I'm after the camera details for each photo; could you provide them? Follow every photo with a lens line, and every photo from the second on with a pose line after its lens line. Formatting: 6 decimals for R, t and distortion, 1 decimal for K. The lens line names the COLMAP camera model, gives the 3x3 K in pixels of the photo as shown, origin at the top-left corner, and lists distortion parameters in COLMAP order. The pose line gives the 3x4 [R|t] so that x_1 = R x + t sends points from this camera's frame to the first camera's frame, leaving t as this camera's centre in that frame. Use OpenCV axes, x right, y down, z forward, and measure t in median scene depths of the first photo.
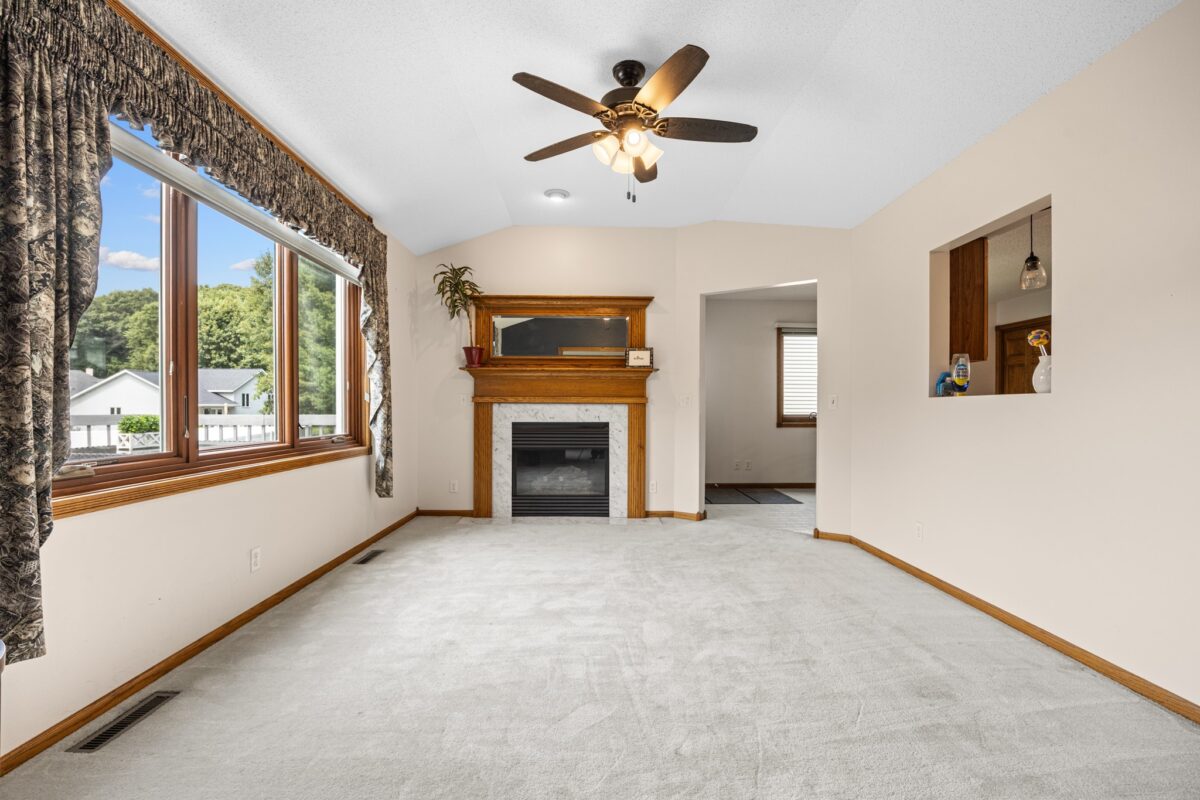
lens RADIAL K [[533.4, 0, 607.7], [0, 533.4, 404.9], [0, 0, 1]] dist [-0.013722, 0.000998]
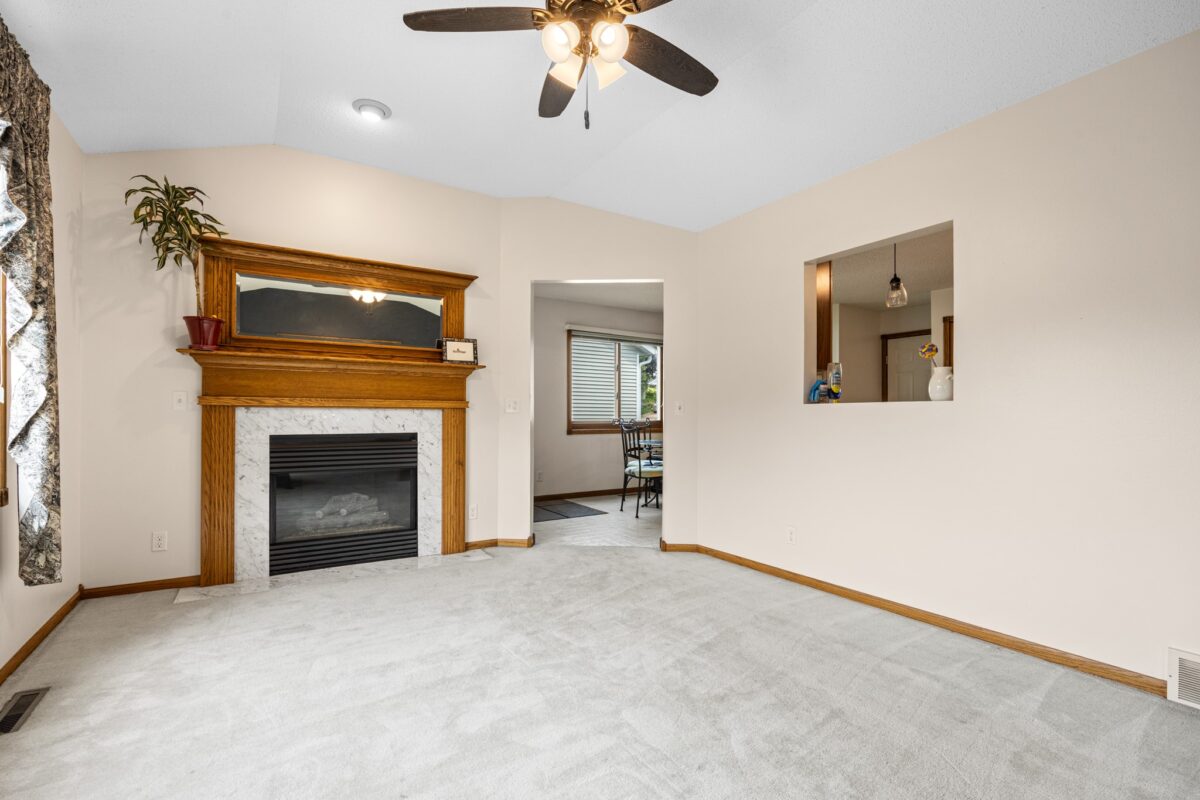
lens RADIAL K [[533.4, 0, 600.9], [0, 533.4, 409.8], [0, 0, 1]] dist [-0.013722, 0.000998]
pose [[0.851910, 0.004252, 0.523671, -0.223106], [-0.003278, 0.999991, -0.002787, 0.001076], [-0.523678, 0.000658, 0.851916, 0.272357]]
